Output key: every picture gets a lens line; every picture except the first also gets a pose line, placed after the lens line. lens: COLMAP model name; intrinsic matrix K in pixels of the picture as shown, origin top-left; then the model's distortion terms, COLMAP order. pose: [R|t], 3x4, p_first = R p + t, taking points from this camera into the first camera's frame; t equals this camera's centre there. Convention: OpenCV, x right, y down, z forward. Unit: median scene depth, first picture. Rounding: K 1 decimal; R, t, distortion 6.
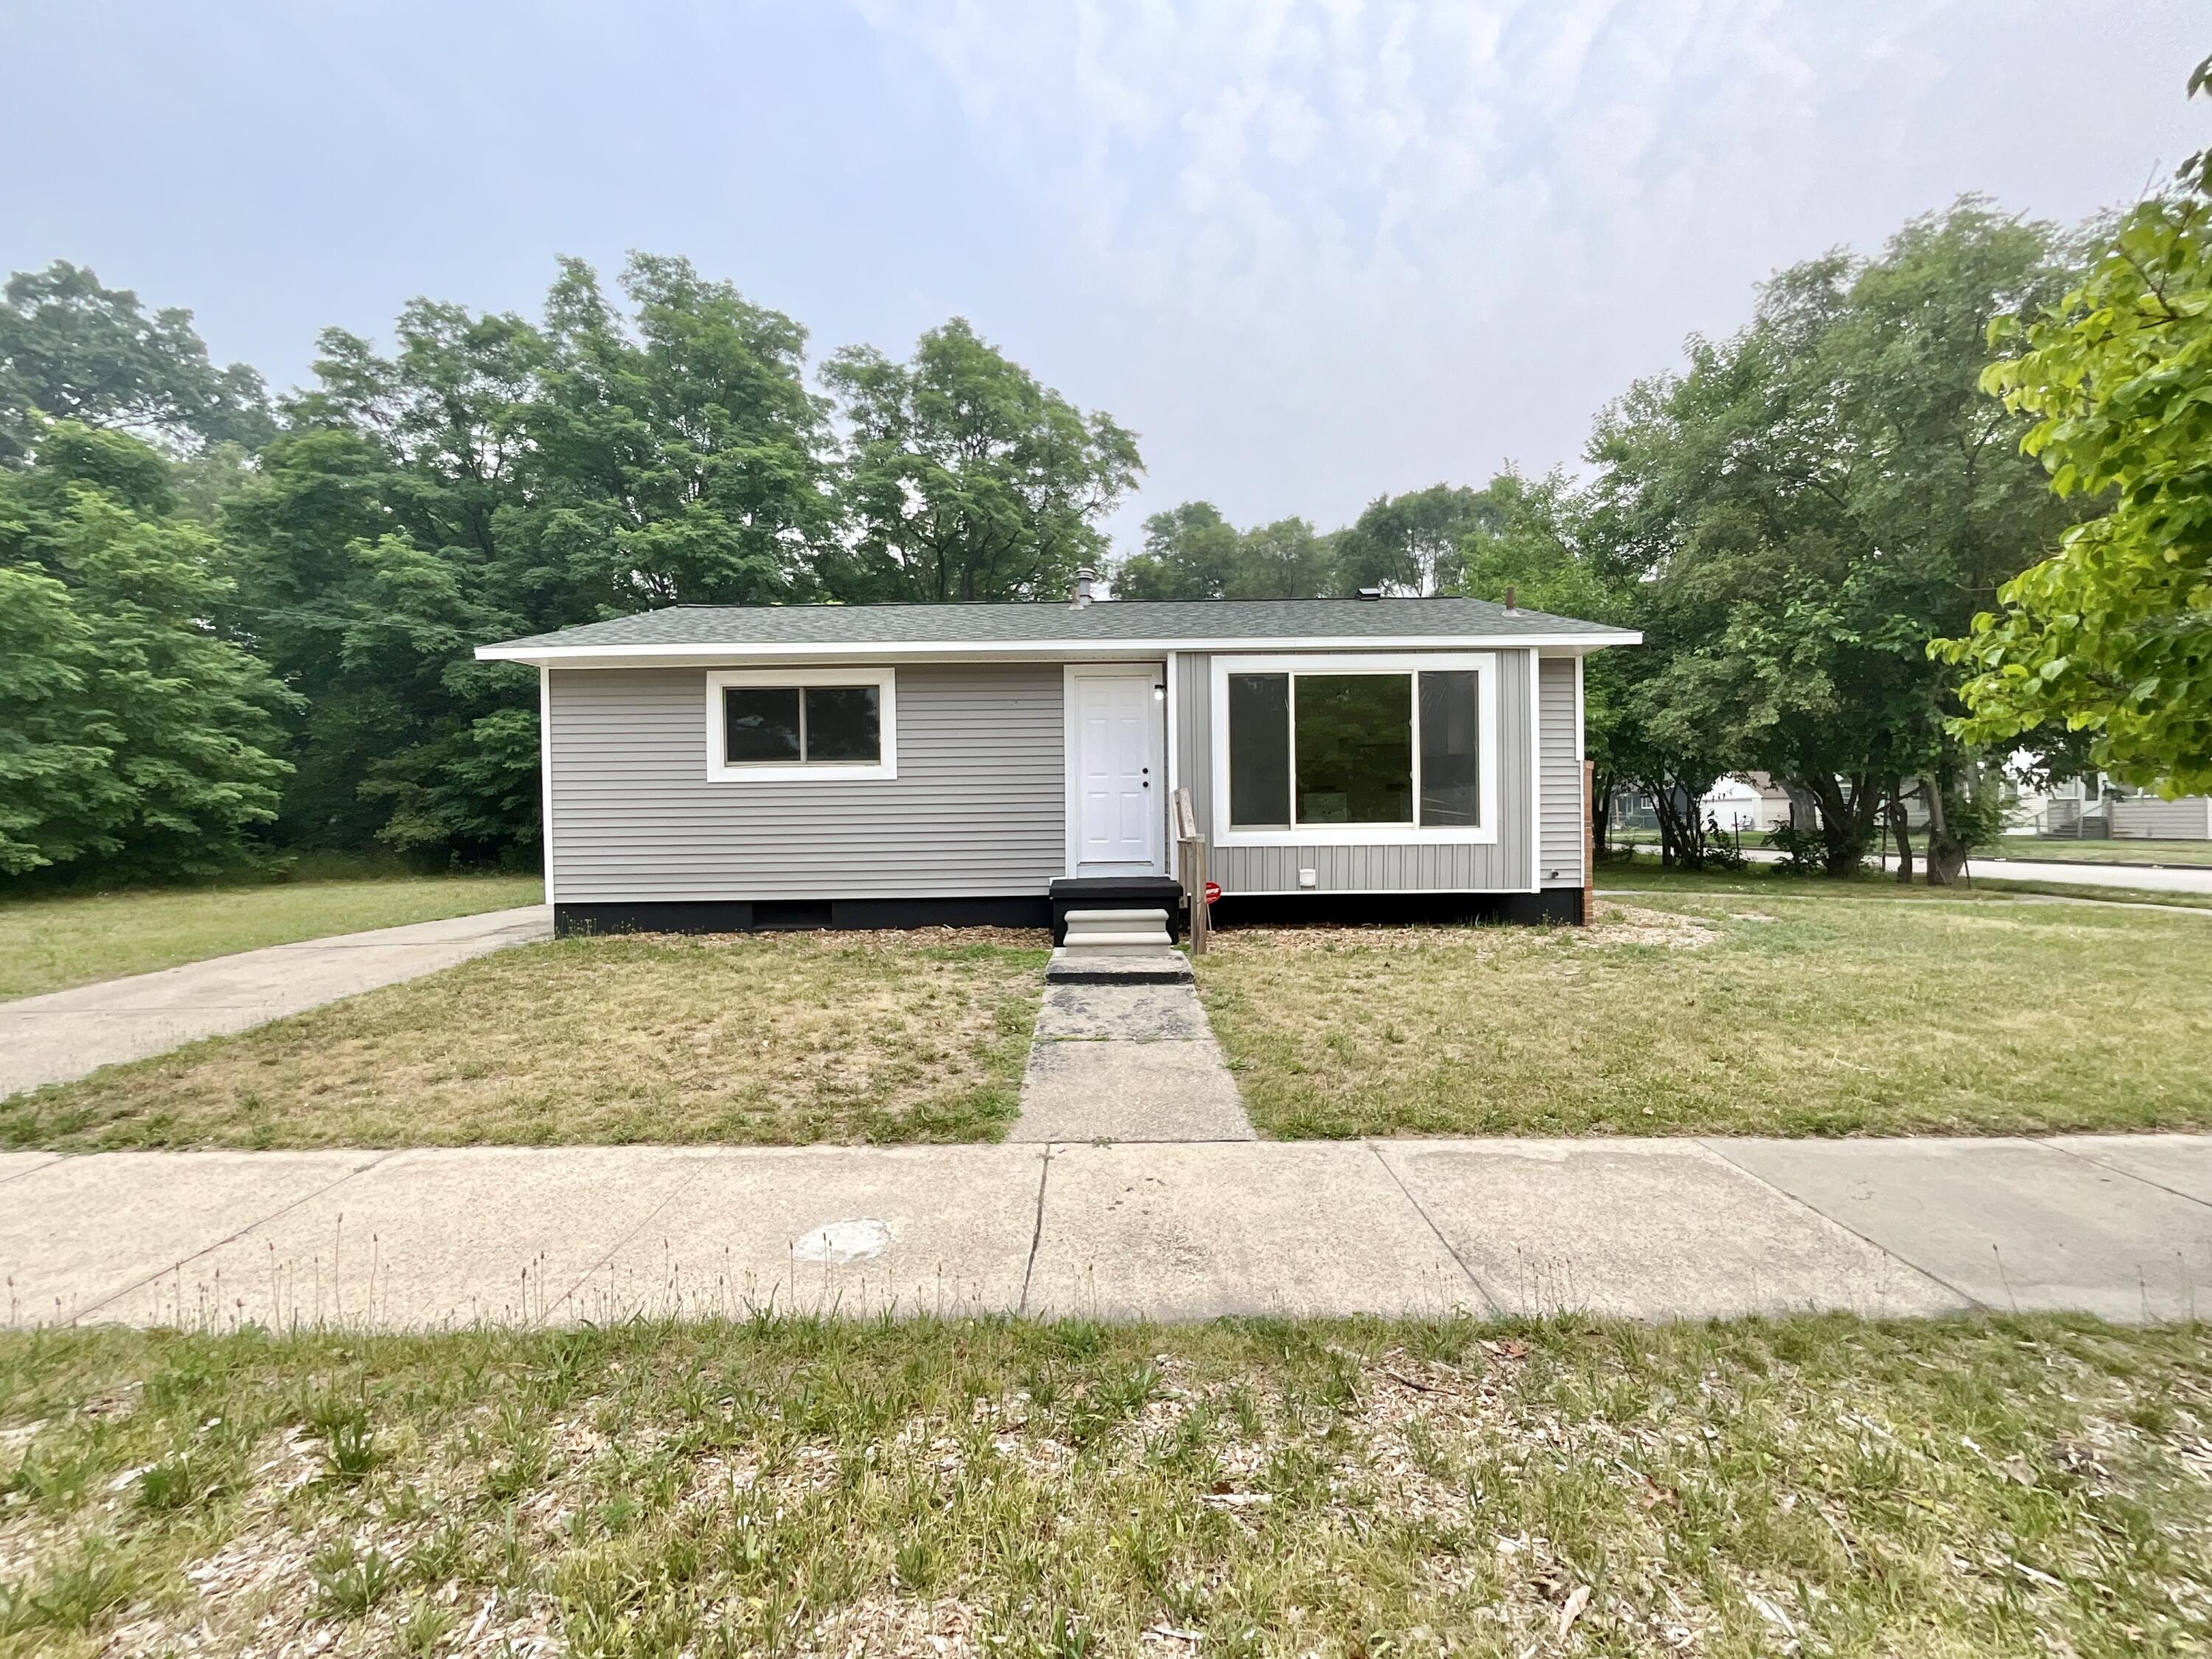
lens RADIAL K [[896.9, 0, 1104.6], [0, 896.9, 824.3], [0, 0, 1]] dist [0.002765, -0.000671]
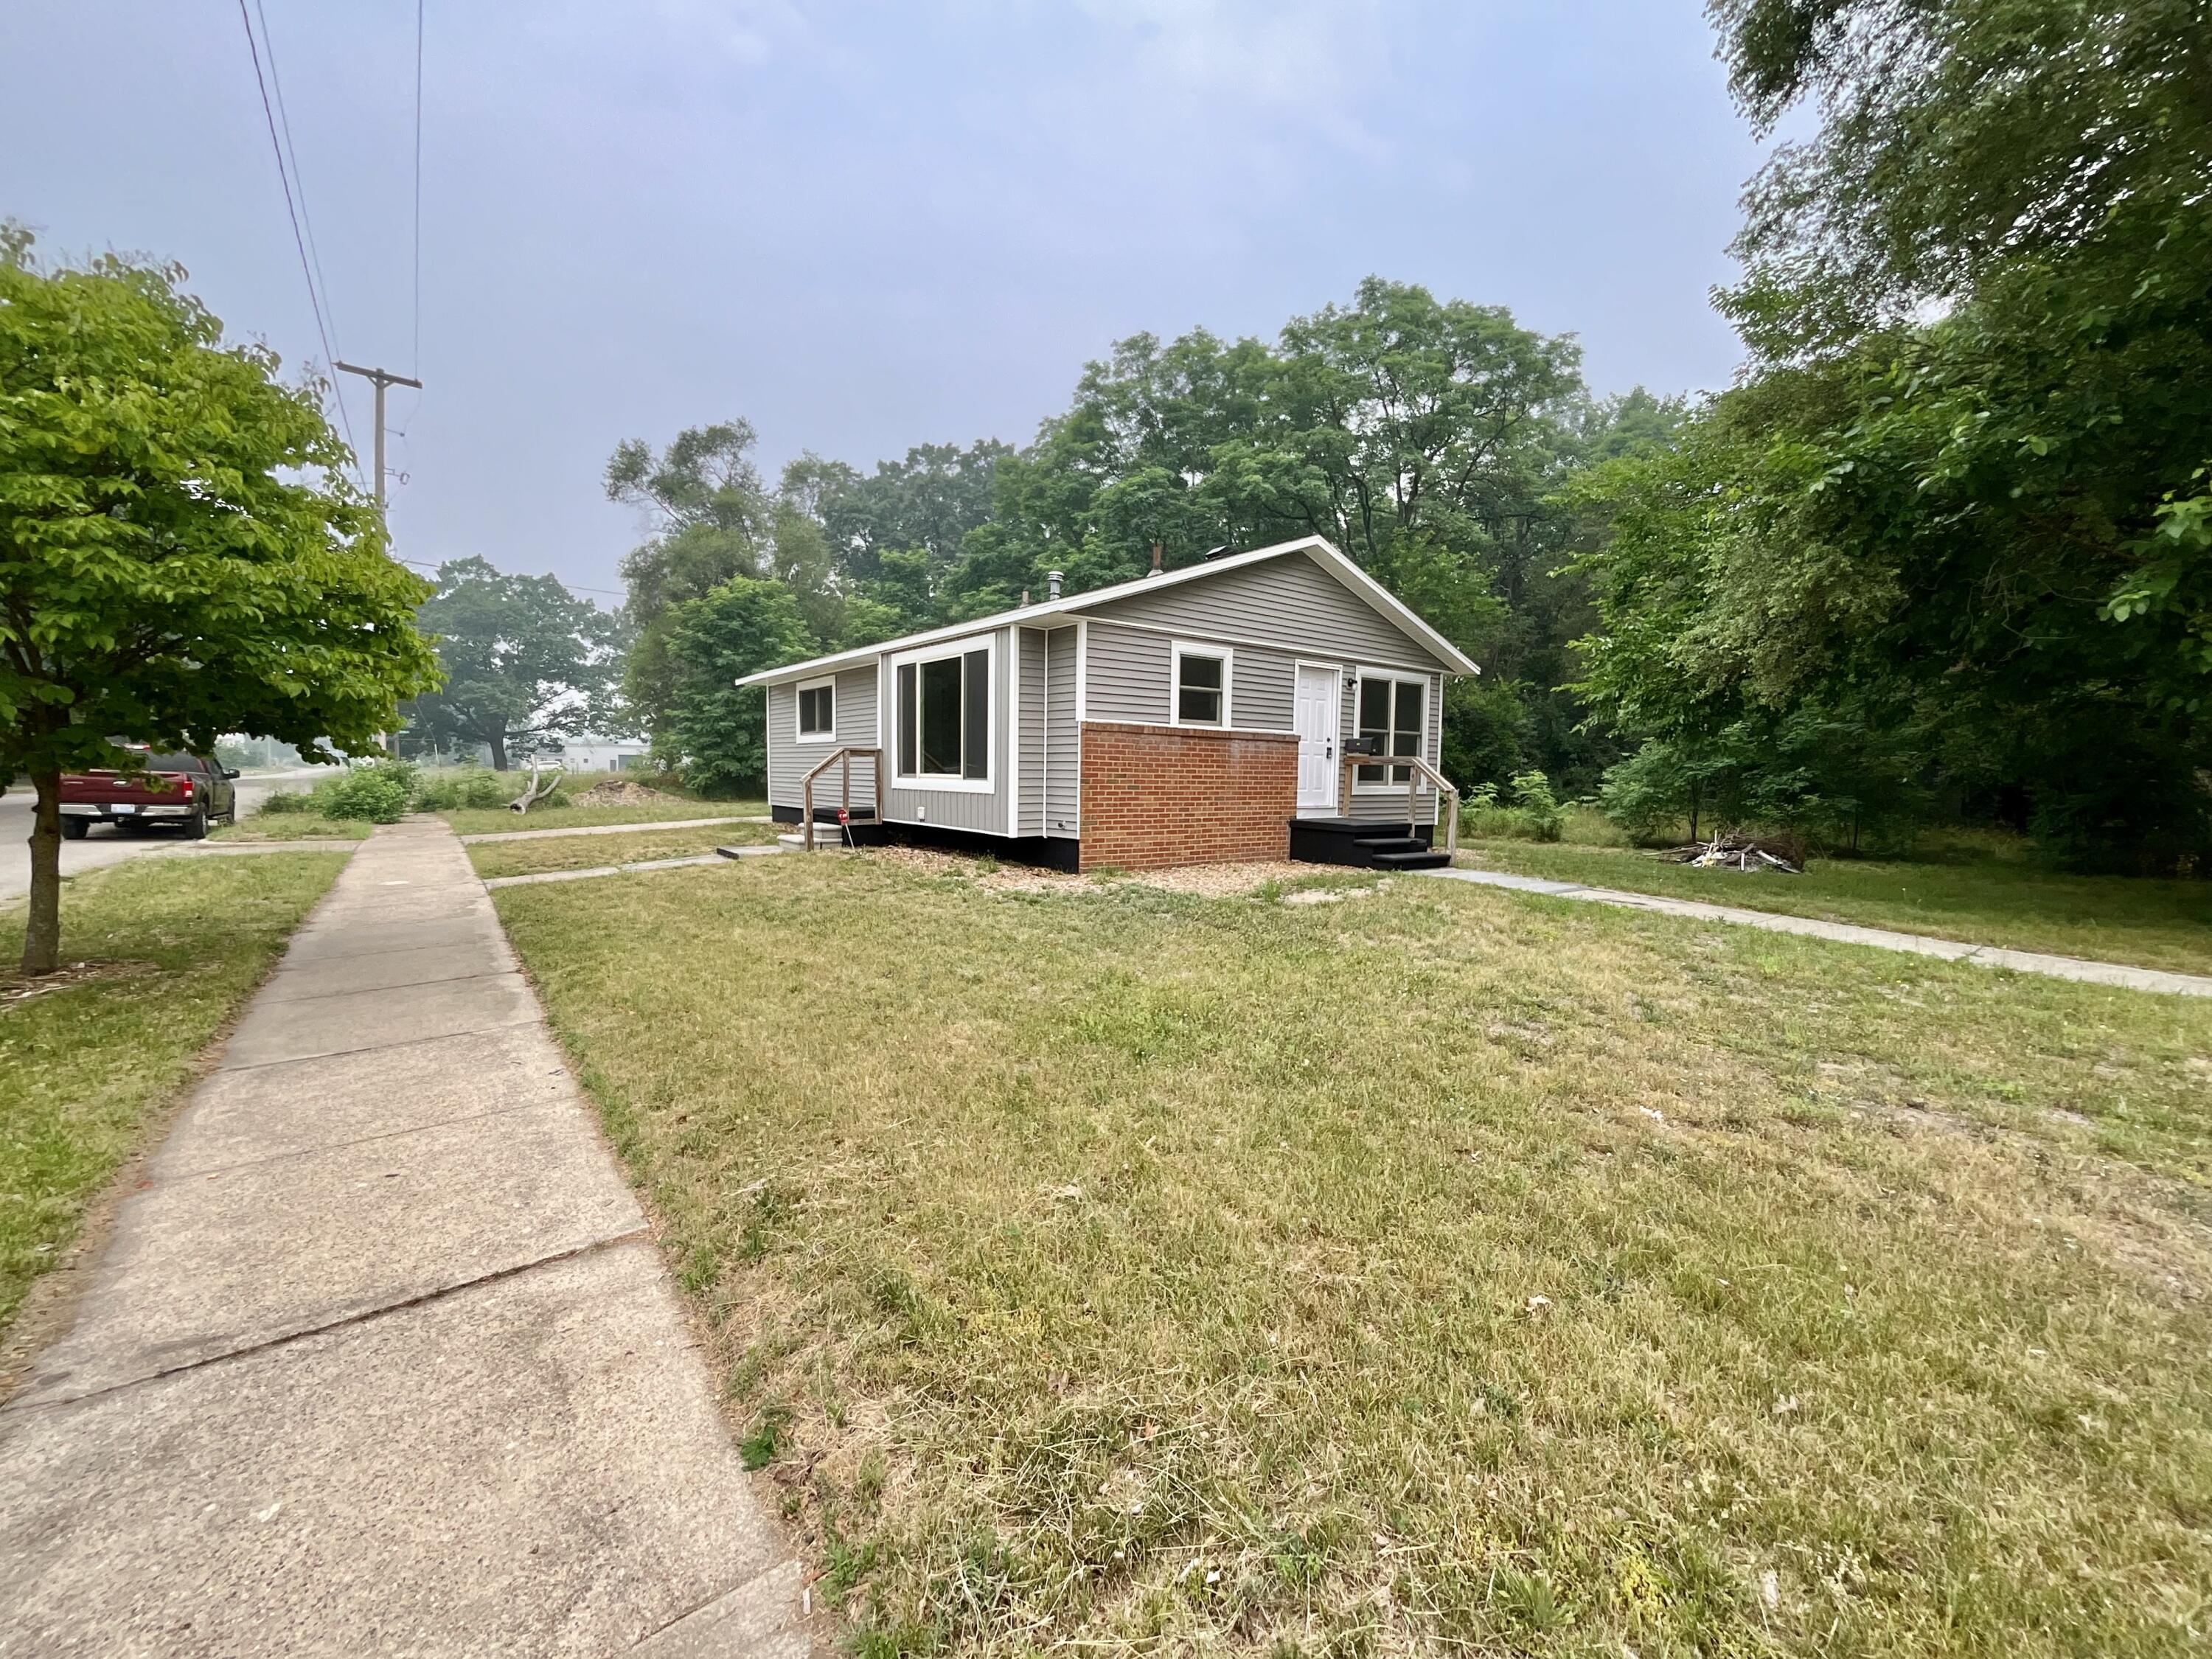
lens RADIAL K [[896.9, 0, 1104.6], [0, 896.9, 824.3], [0, 0, 1]] dist [0.002765, -0.000671]
pose [[0.624235, 0.065019, -0.778527, 1.366069], [-0.024087, 0.997659, 0.064007, -0.017499], [0.780866, -0.021202, 0.624339, 0.351869]]
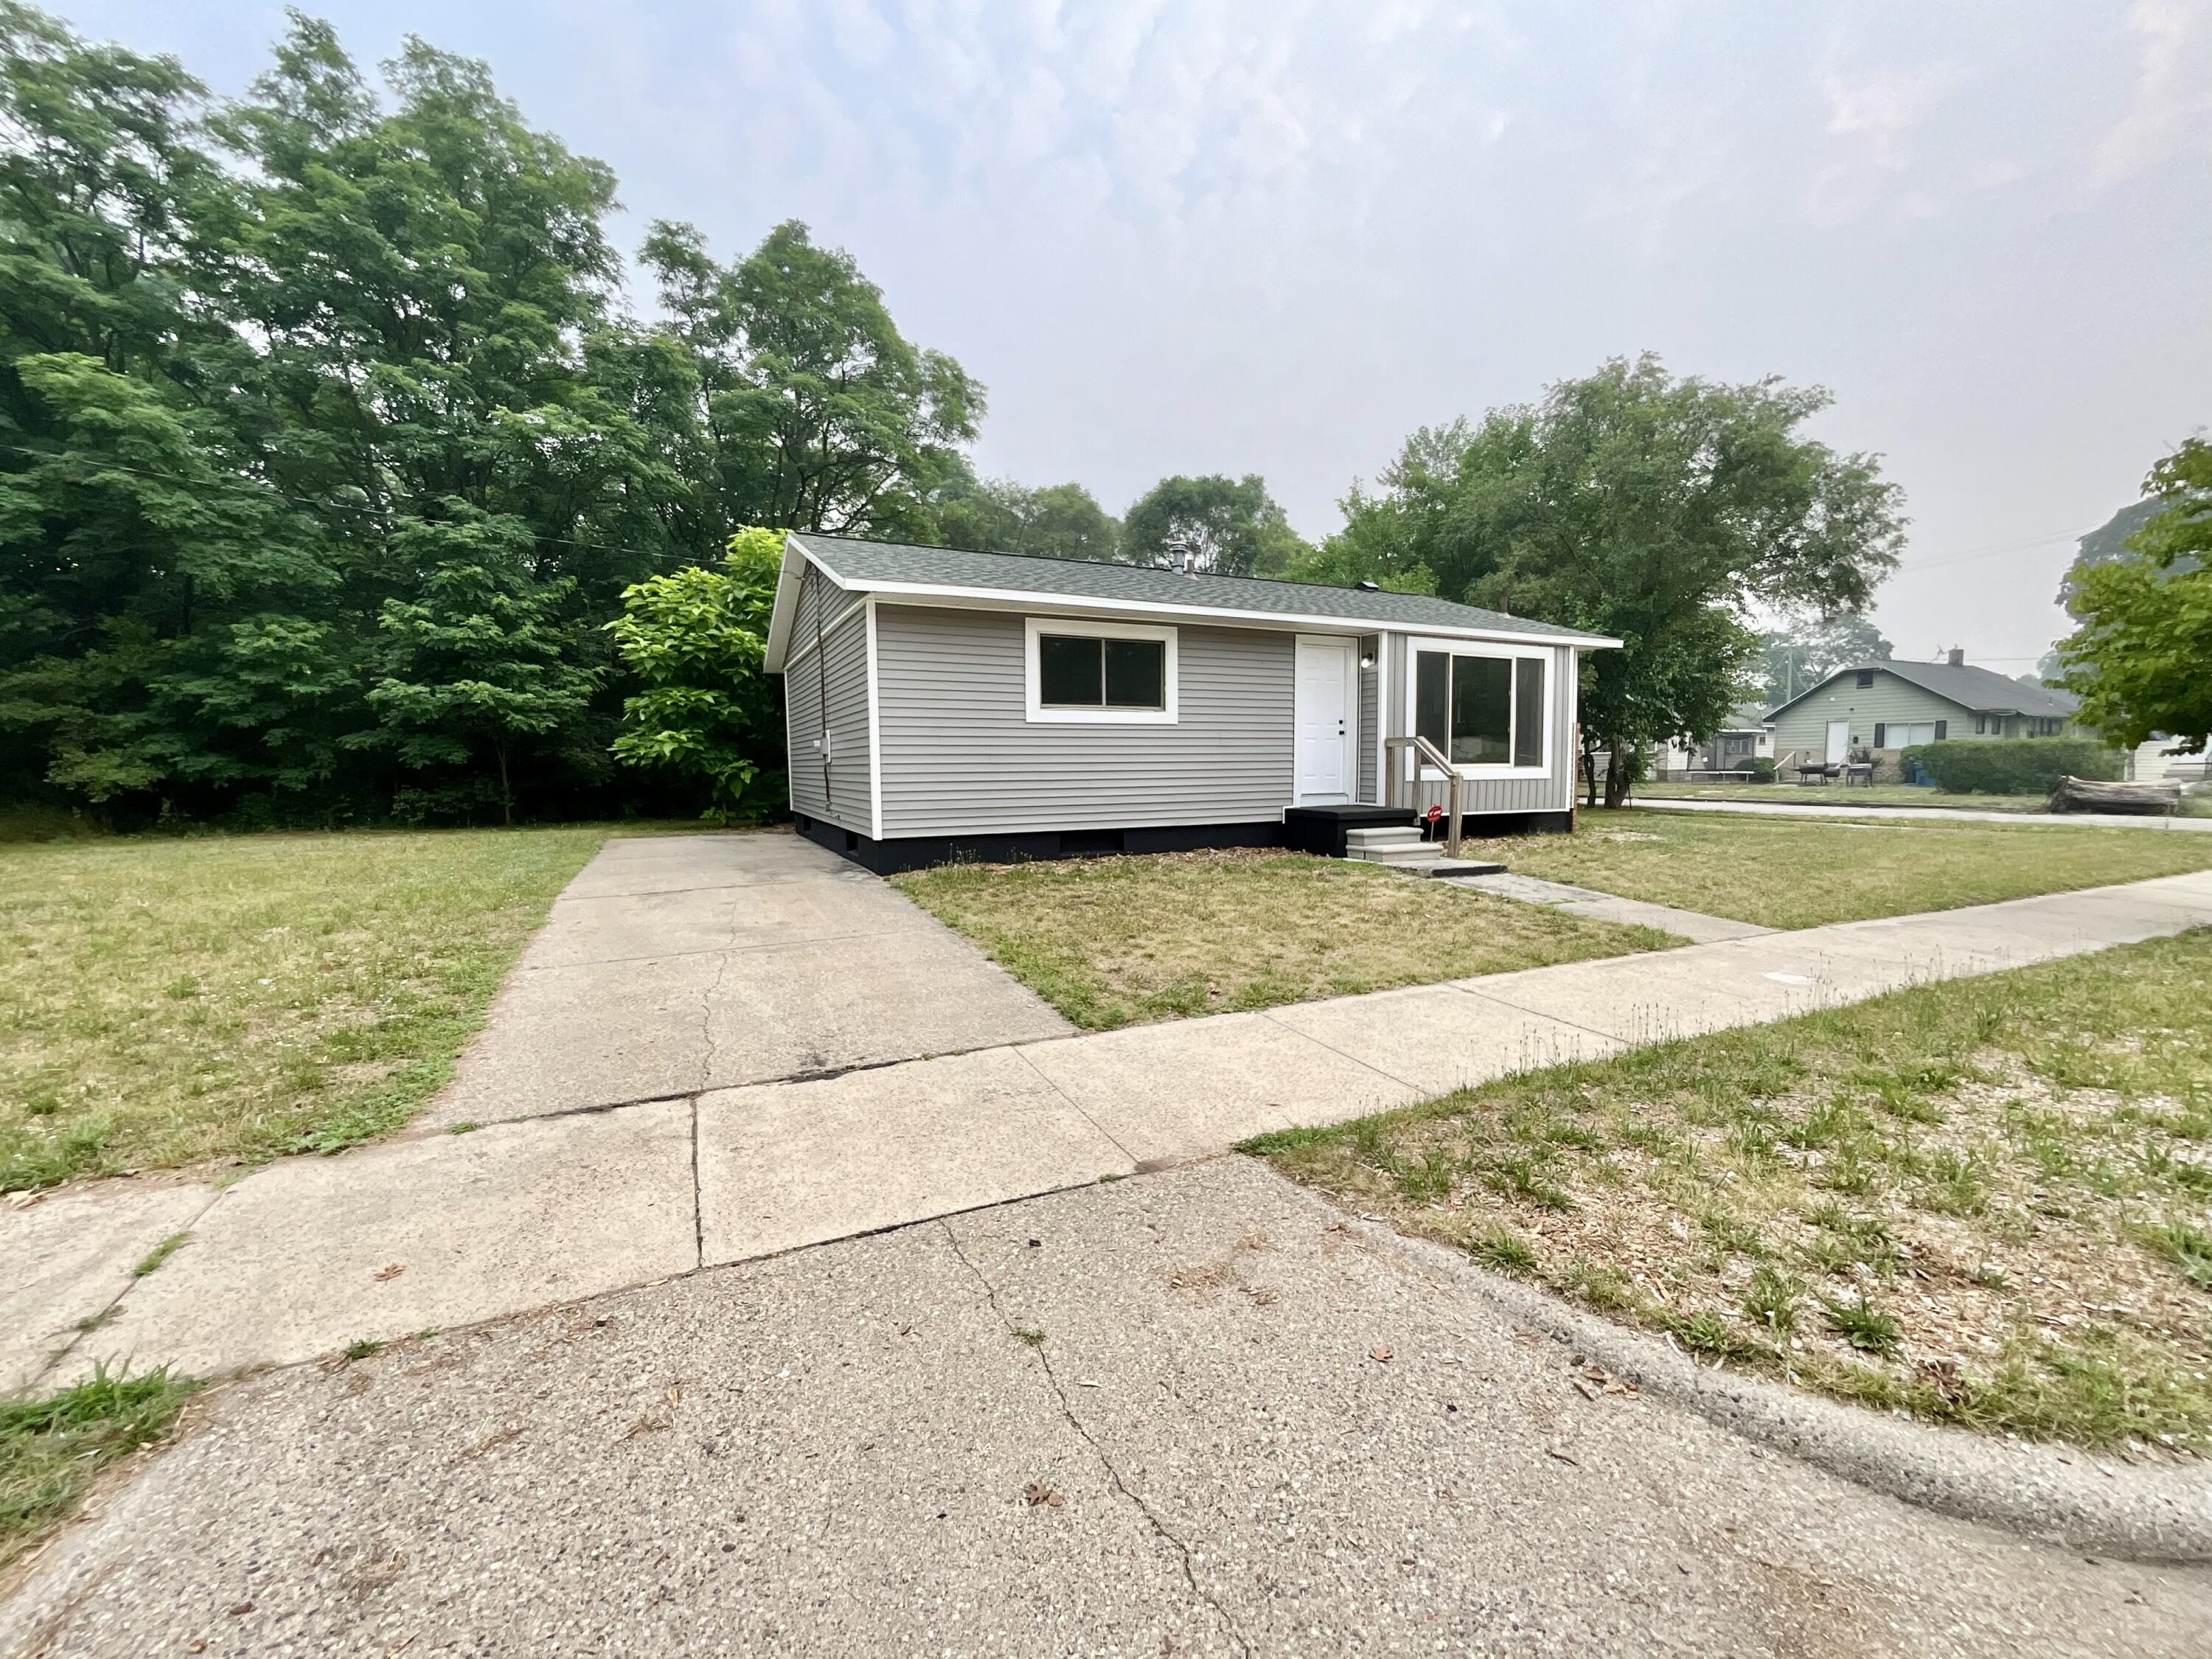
lens RADIAL K [[936.3, 0, 1057.7], [0, 936.3, 819.7], [0, 0, 1]] dist [-0.003890, -0.000562]
pose [[0.899808, -0.019807, 0.435837, -0.897001], [-0.001634, 0.998809, 0.048765, 0.014588], [-0.436284, -0.044591, 0.898704, -0.023690]]
